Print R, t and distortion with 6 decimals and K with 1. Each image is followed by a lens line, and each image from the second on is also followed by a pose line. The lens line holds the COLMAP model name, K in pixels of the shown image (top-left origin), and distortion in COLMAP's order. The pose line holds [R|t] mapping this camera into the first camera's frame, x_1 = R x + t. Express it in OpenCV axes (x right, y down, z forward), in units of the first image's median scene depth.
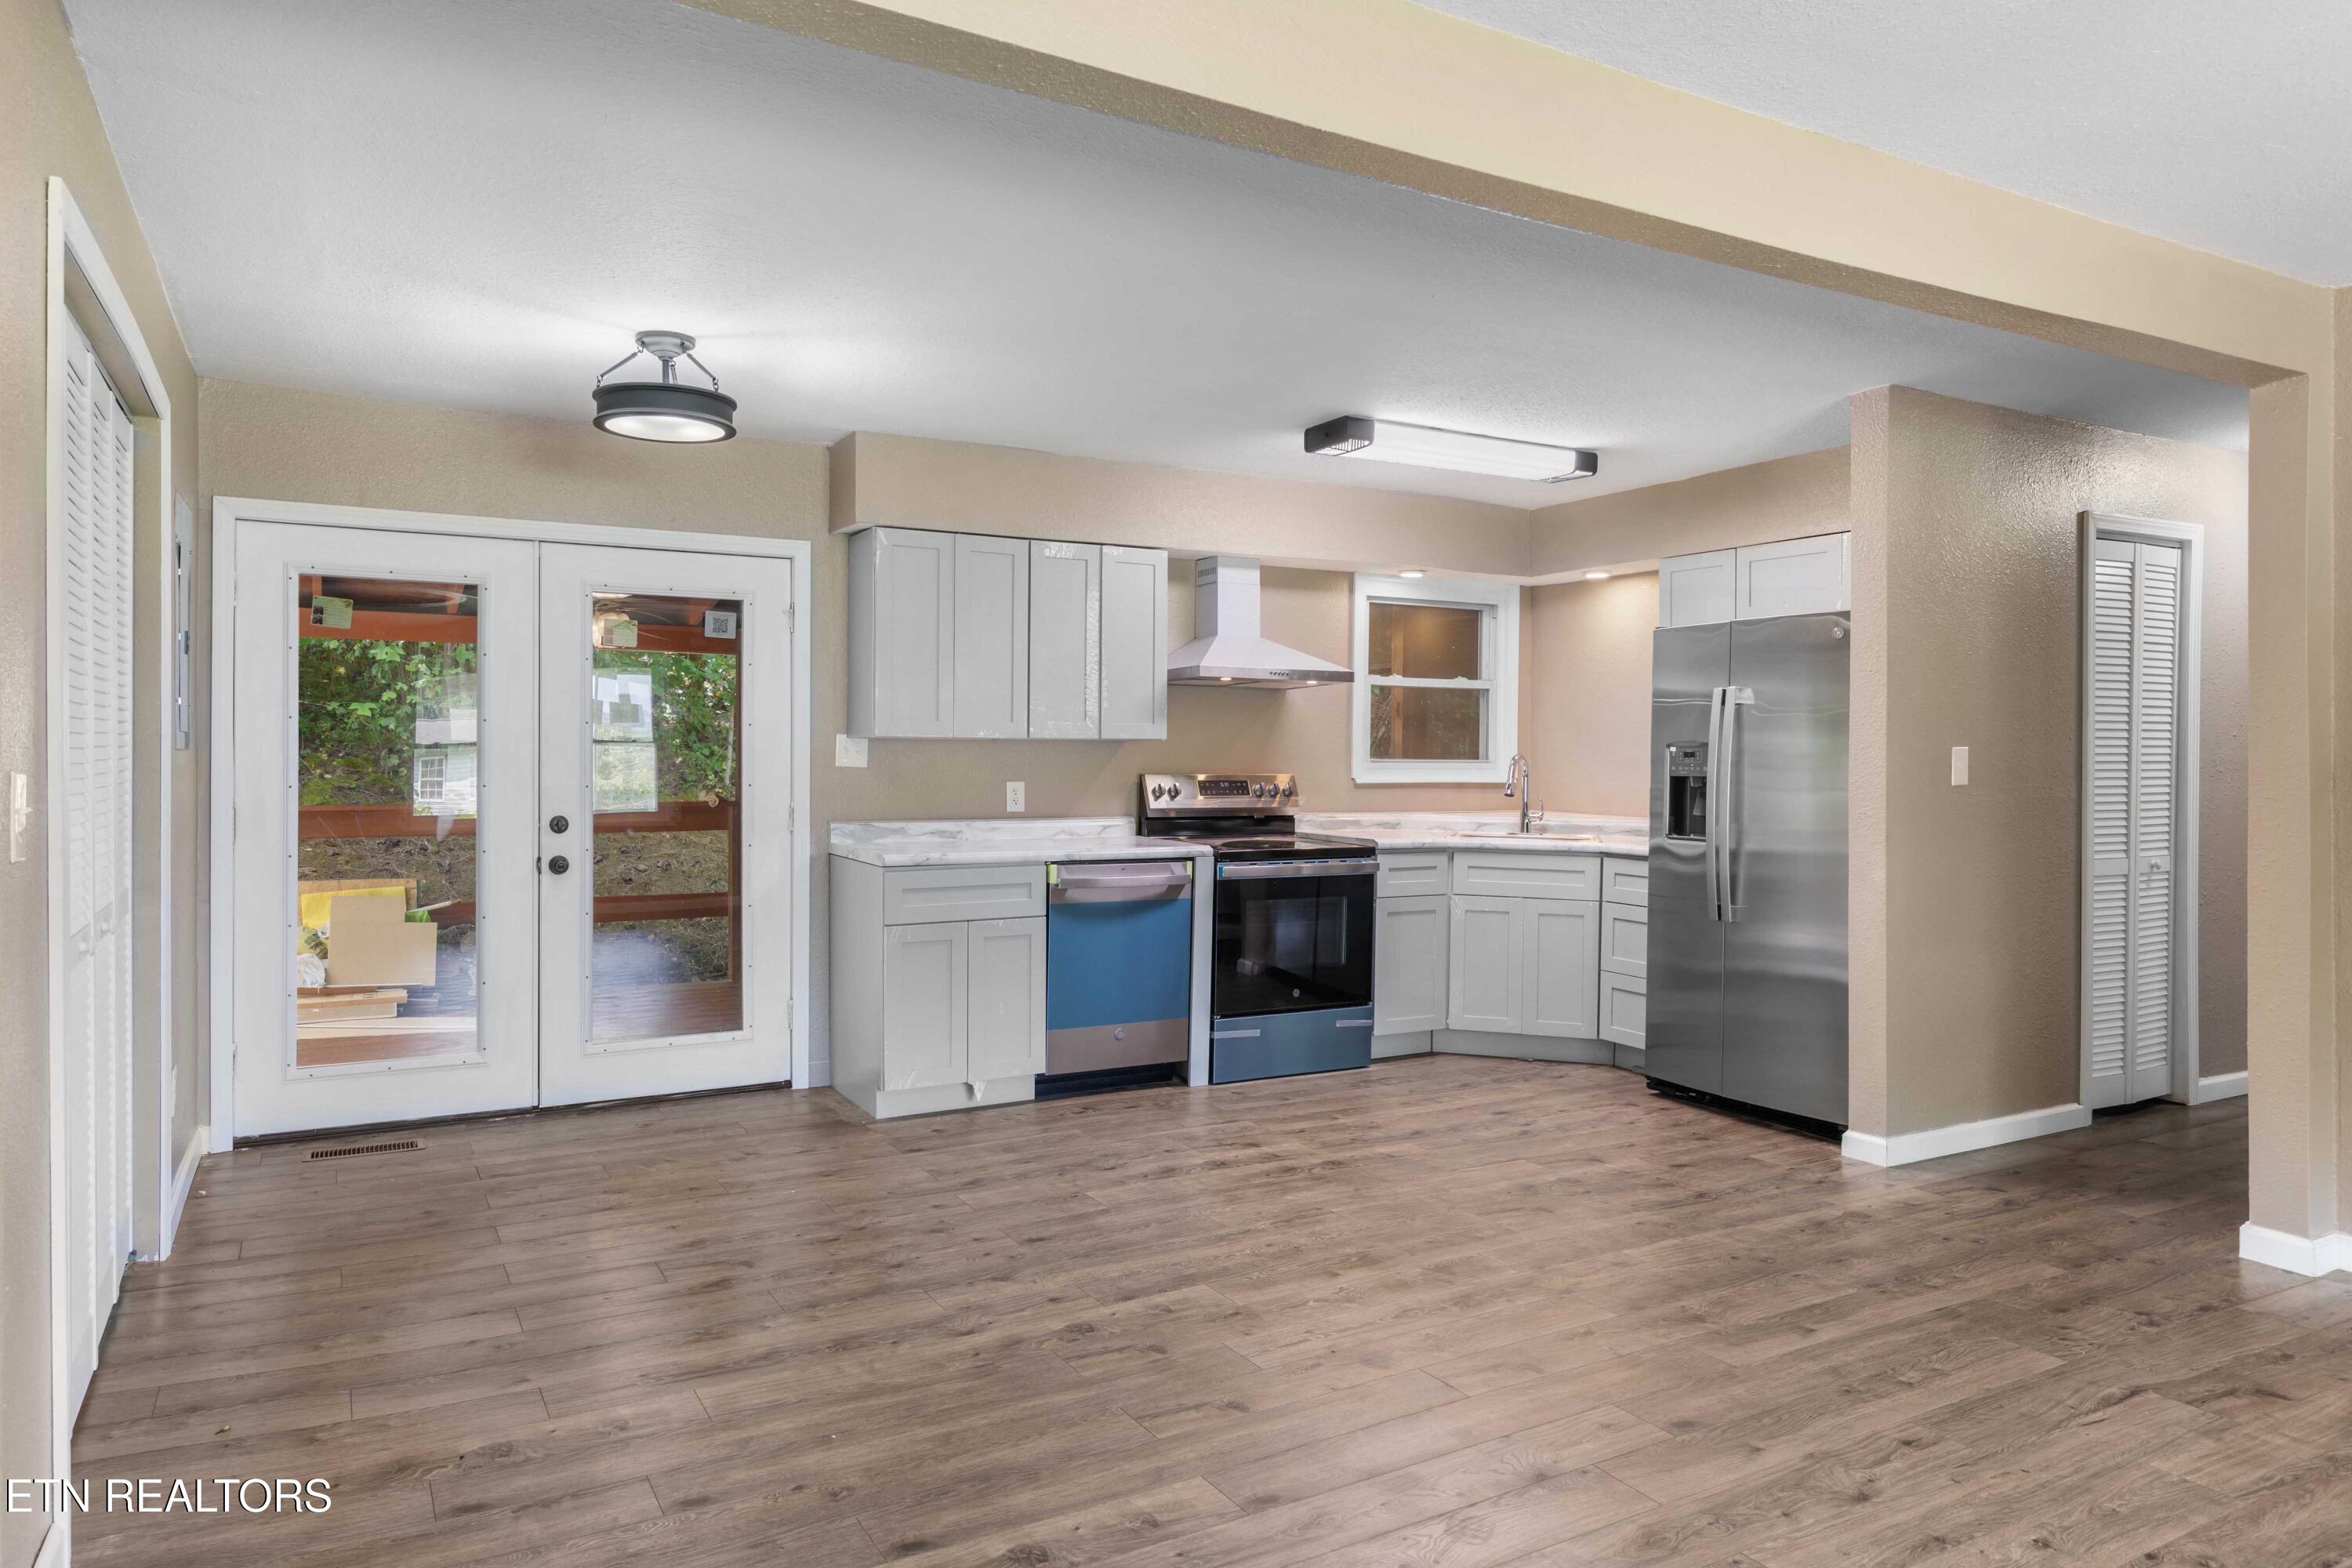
lens RADIAL K [[1463.5, 0, 1126.4], [0, 1463.5, 765.9], [0, 0, 1]] dist [0.006034, 0.000565]
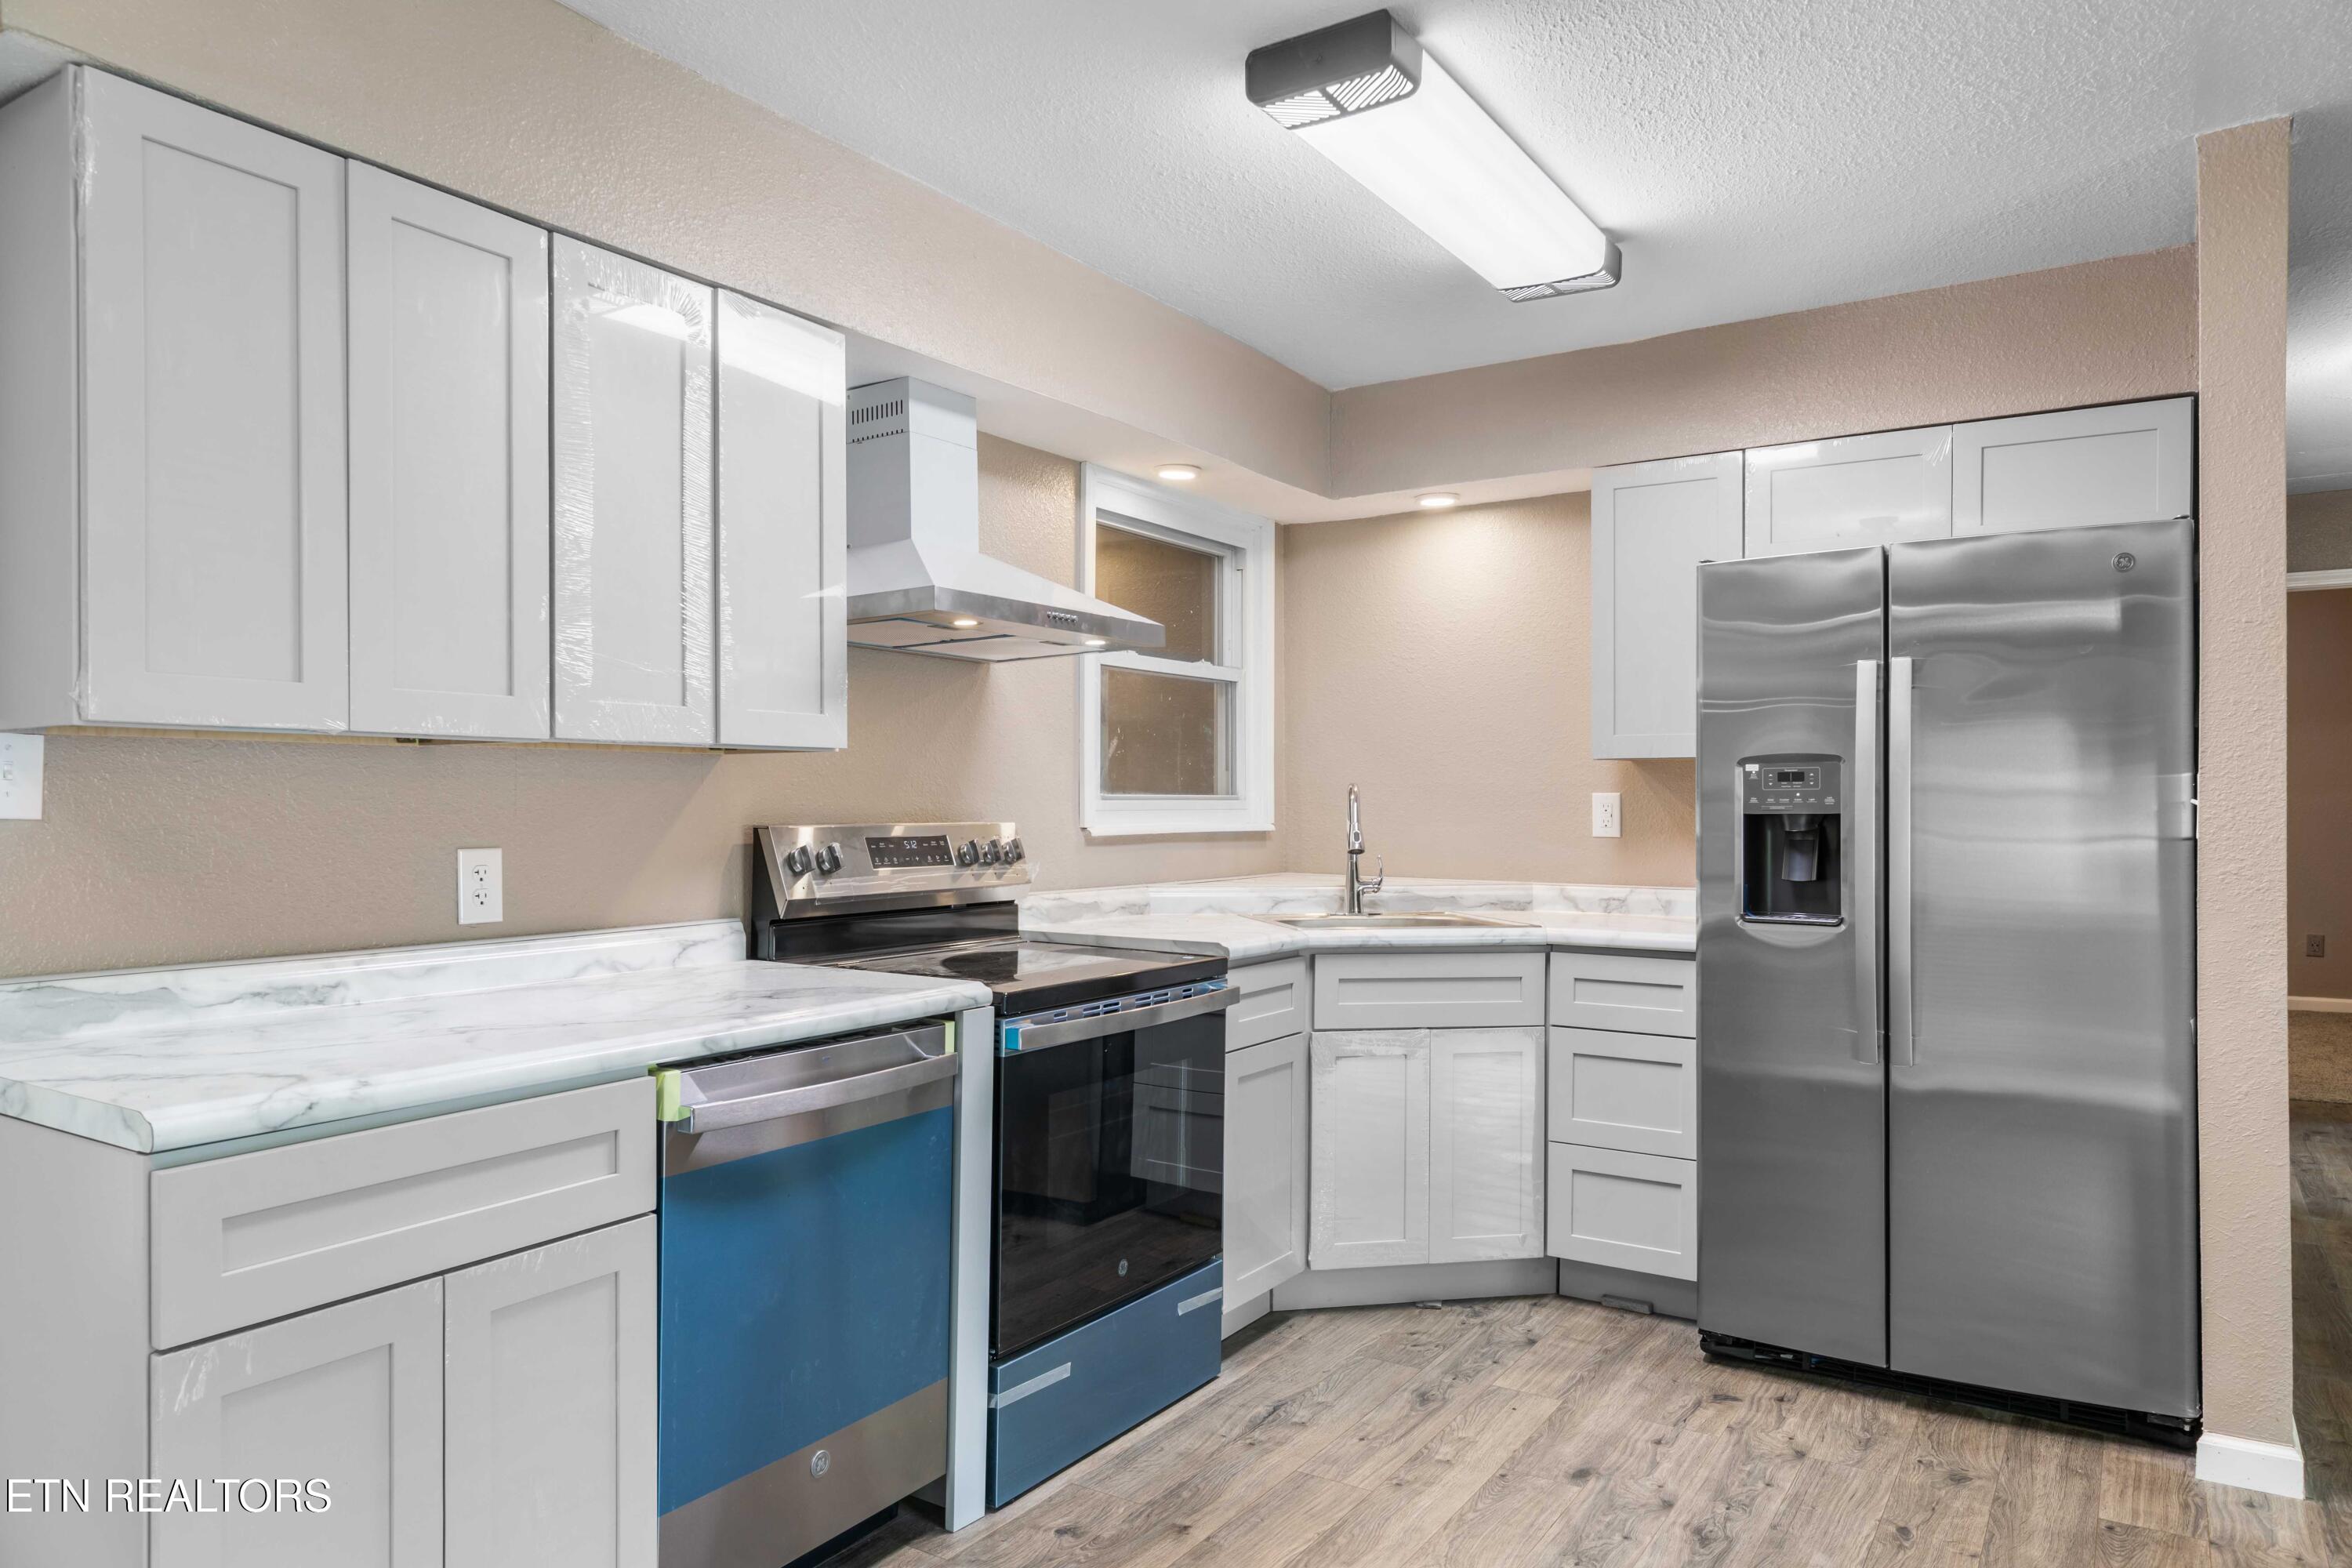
lens RADIAL K [[1528.3, 0, 1170.7], [0, 1528.3, 804.6], [0, 0, 1]] dist [0.005436, 0.001825]
pose [[0.876899, -0.010066, 0.480569, -0.119267], [0.012588, 0.999919, -0.002026, 0.001485], [-0.480509, 0.007826, 0.876955, 0.565007]]
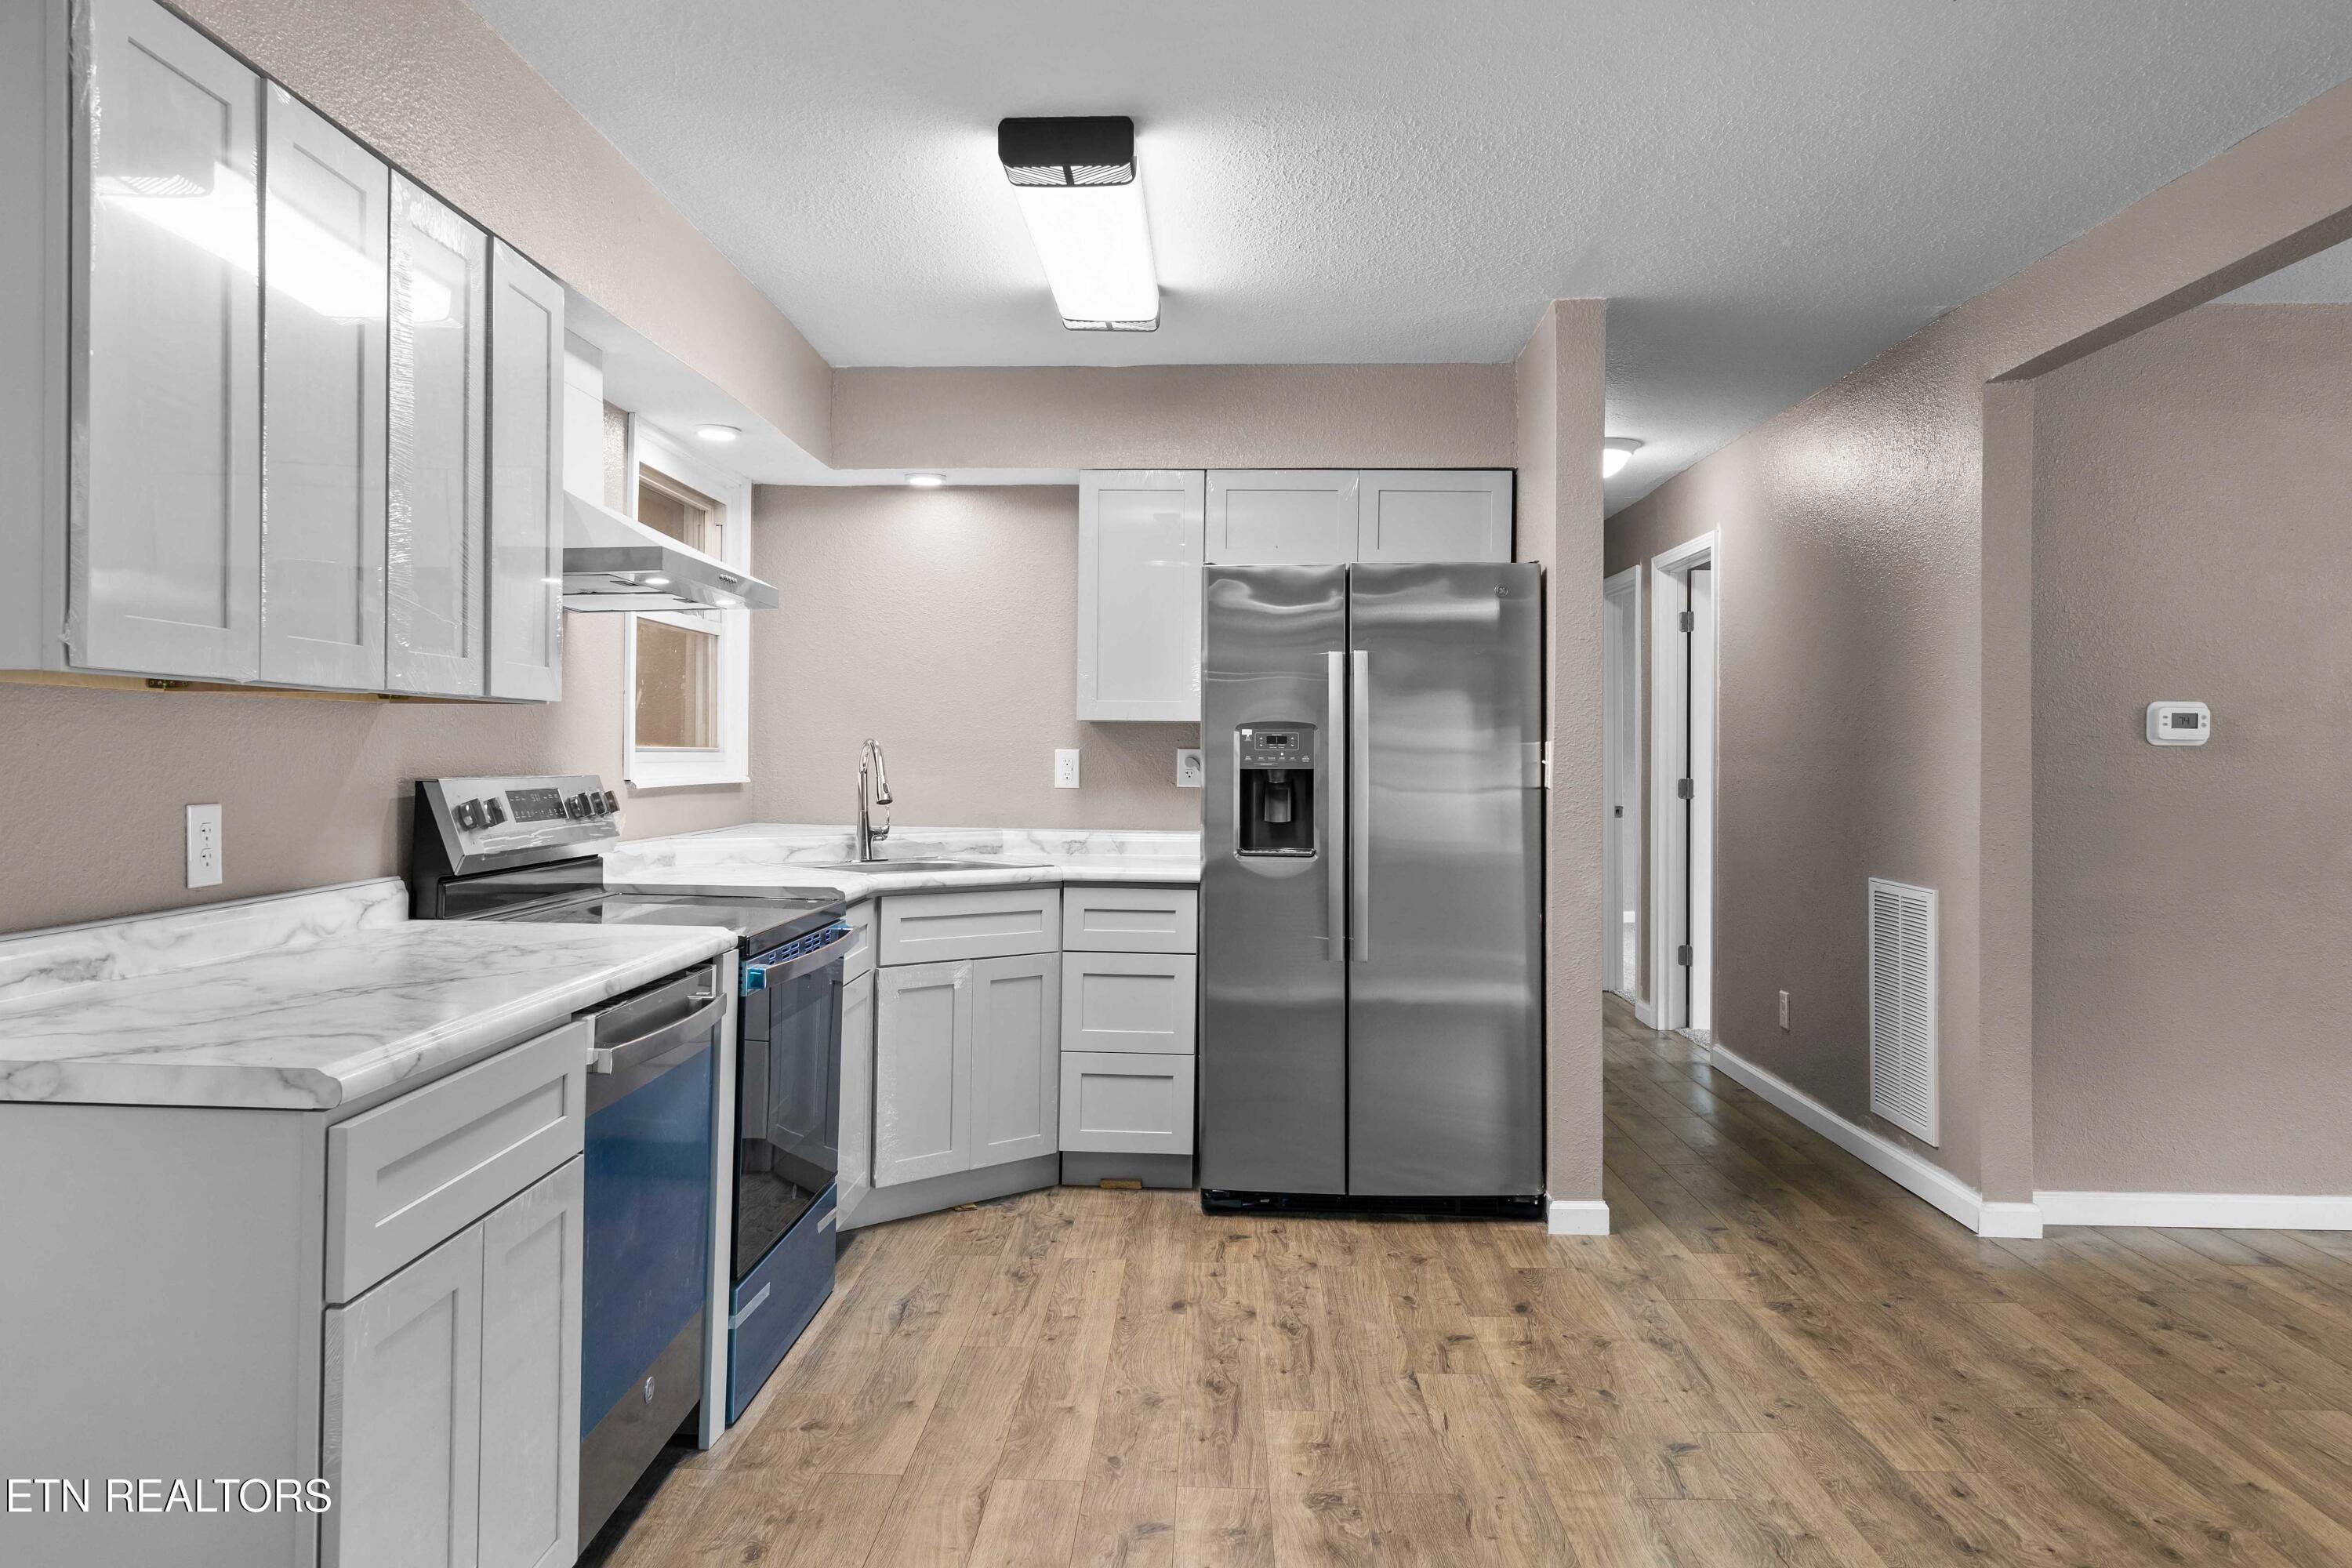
lens RADIAL K [[1589.2, 0, 1157.4], [0, 1589.2, 743.9], [0, 0, 1]] dist [0.006828, 0.001368]
pose [[0.510819, 0.001293, 0.859687, -0.321053], [0.003883, 0.999985, -0.003811, -0.002734], [-0.859679, 0.005285, 0.510807, 0.620956]]
